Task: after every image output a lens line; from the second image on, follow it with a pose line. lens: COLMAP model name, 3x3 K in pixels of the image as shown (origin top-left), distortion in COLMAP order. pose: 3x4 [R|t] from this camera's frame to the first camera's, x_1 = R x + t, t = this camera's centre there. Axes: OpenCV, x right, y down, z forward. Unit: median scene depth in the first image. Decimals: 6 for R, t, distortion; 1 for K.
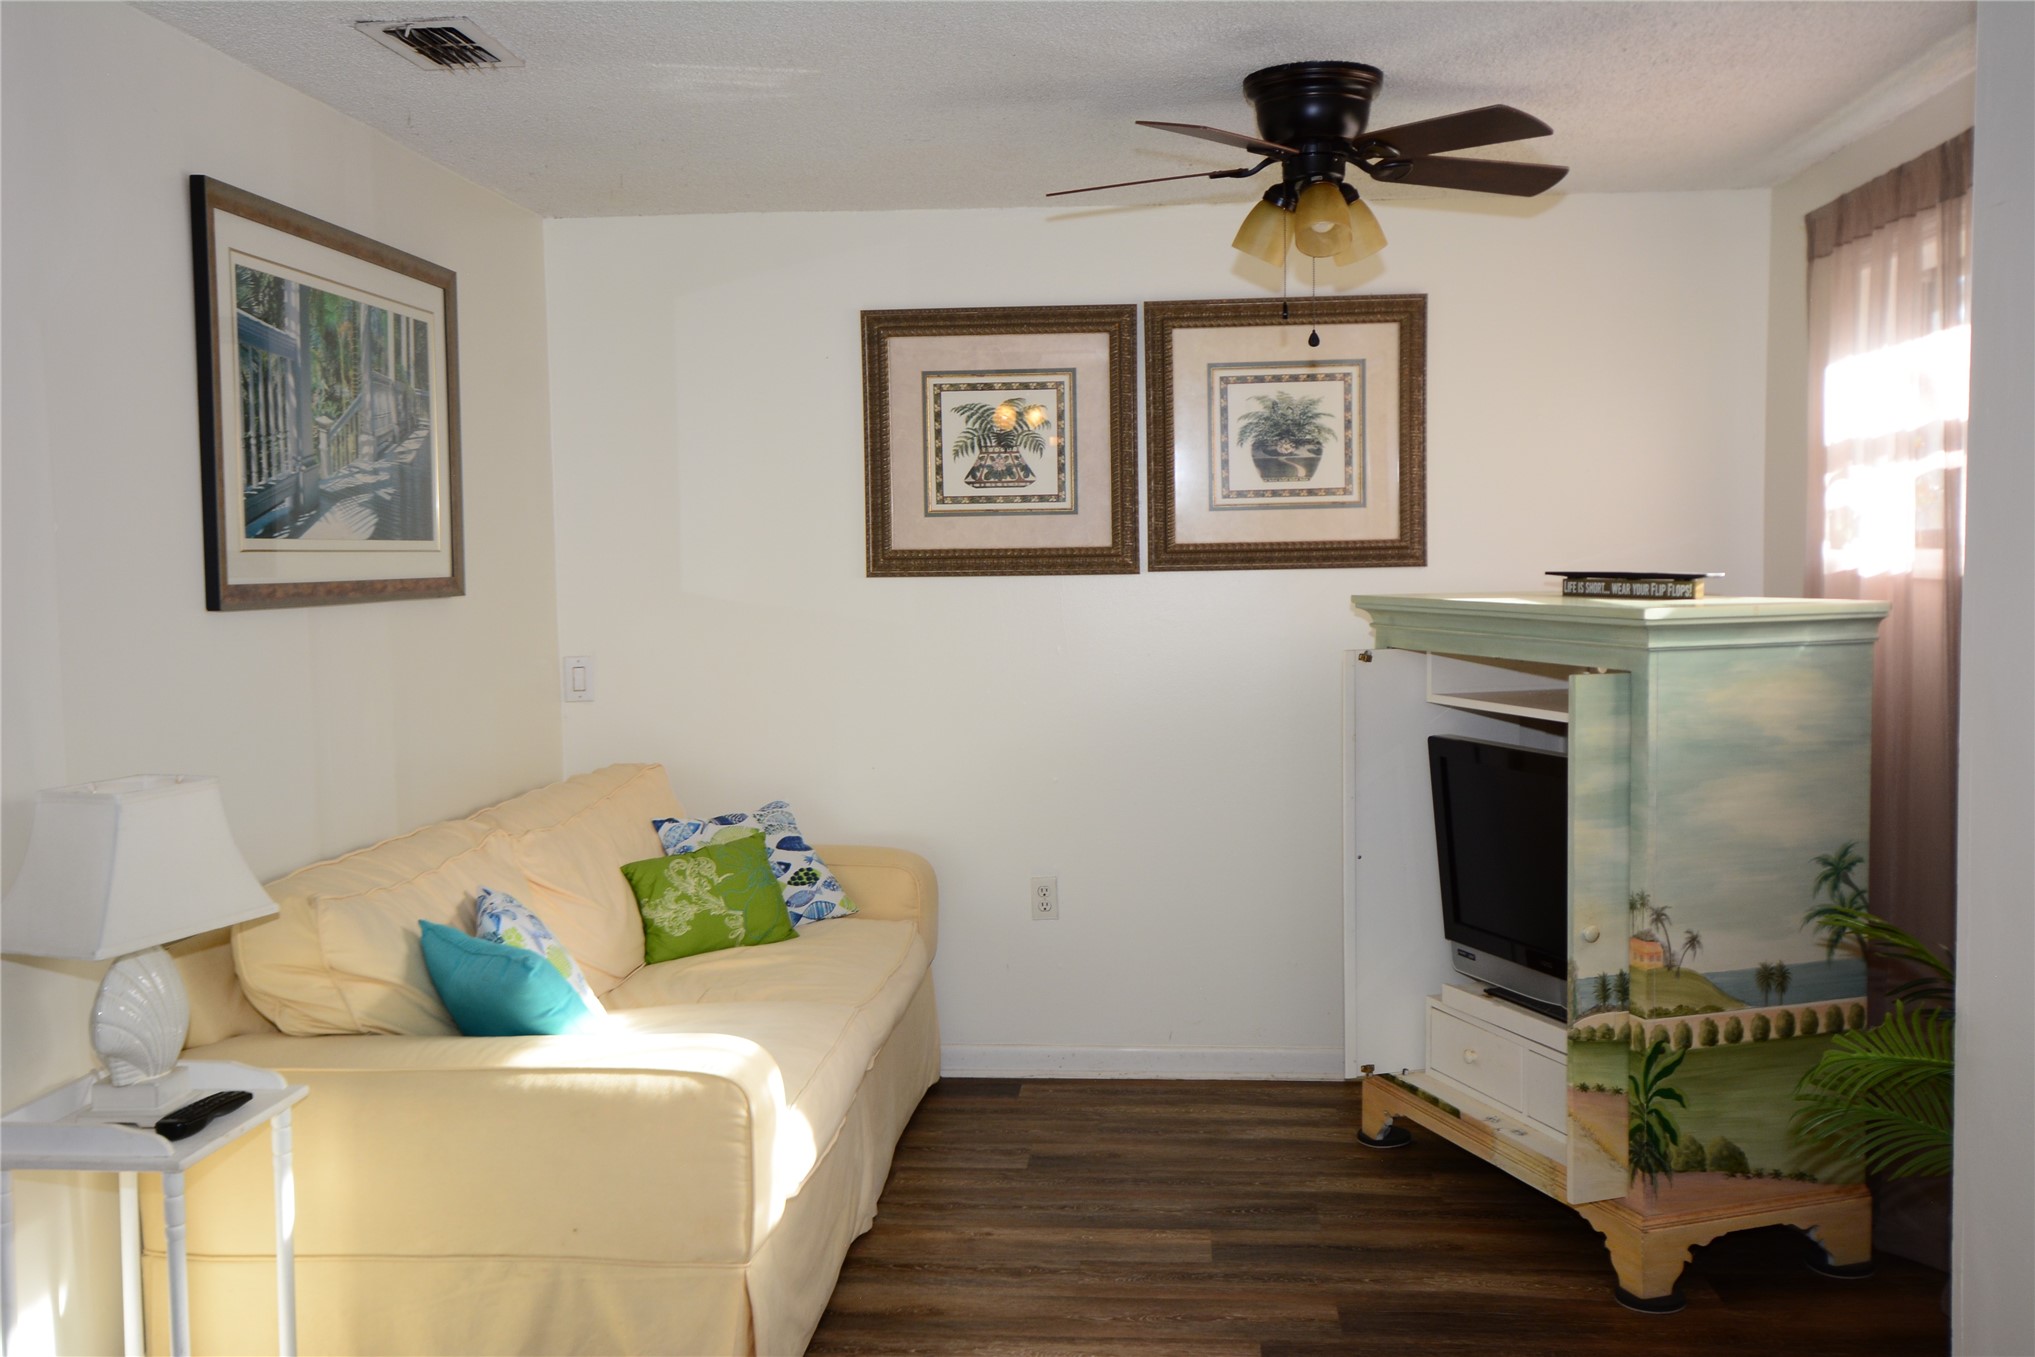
lens RADIAL K [[1880.5, 0, 1017.5], [0, 1880.5, 678.5], [0, 0, 1]] dist [0.037149, 0.000918]
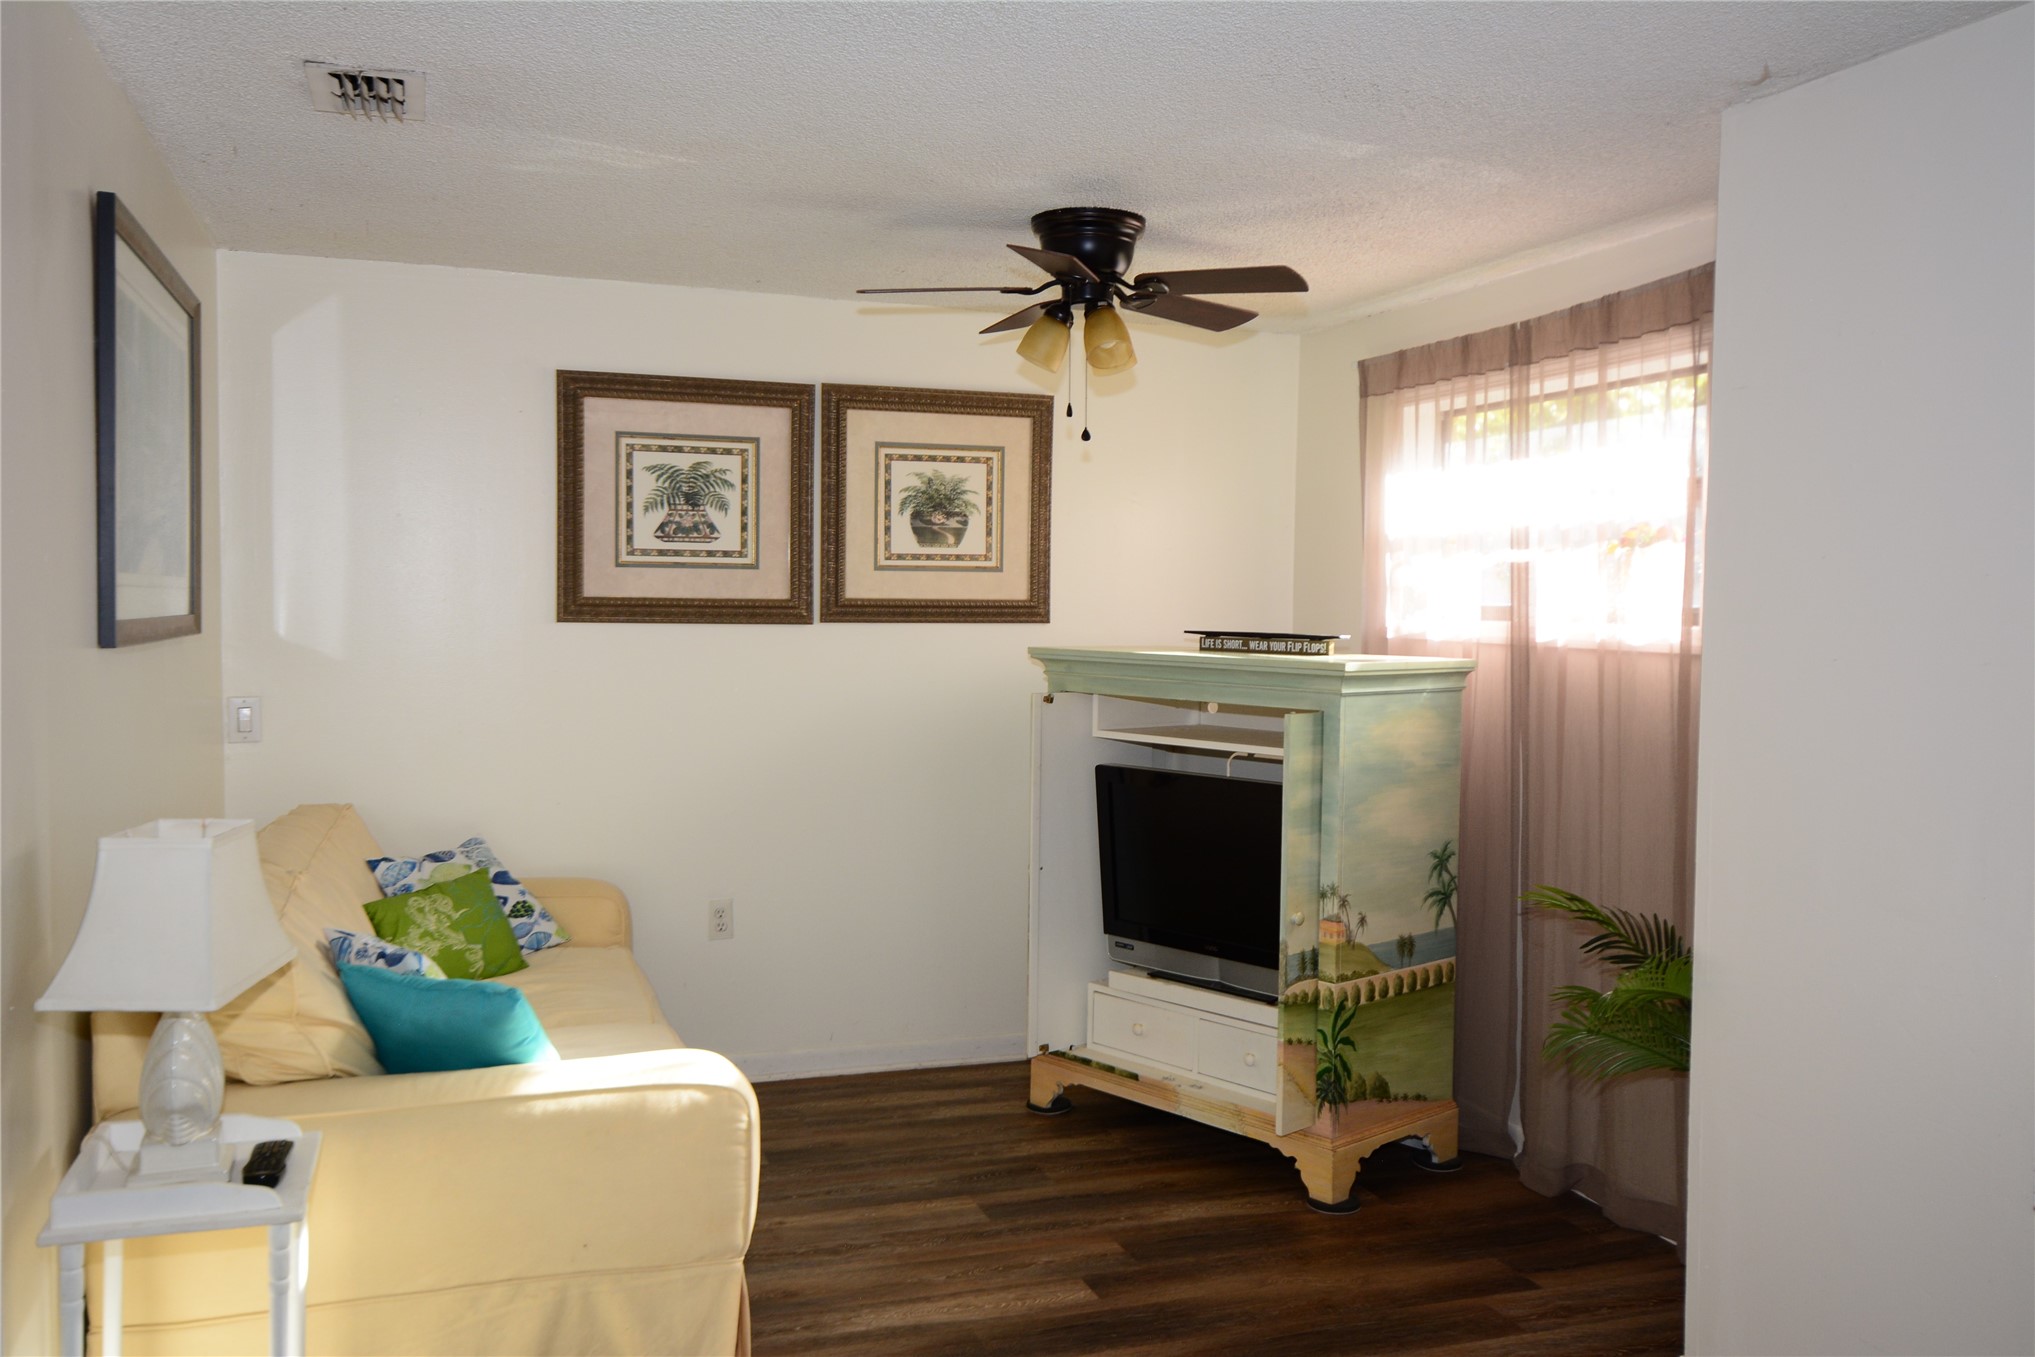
lens RADIAL K [[1731.7, 0, 1017.5], [0, 1731.7, 678.5], [0, 0, 1]] dist [0.031244, -0.004576]
pose [[0.912785, 0.007374, 0.408373, -0.282653], [0.001958, 0.999747, -0.022428, -0.000055], [-0.408435, 0.021272, 0.912540, 0.011035]]
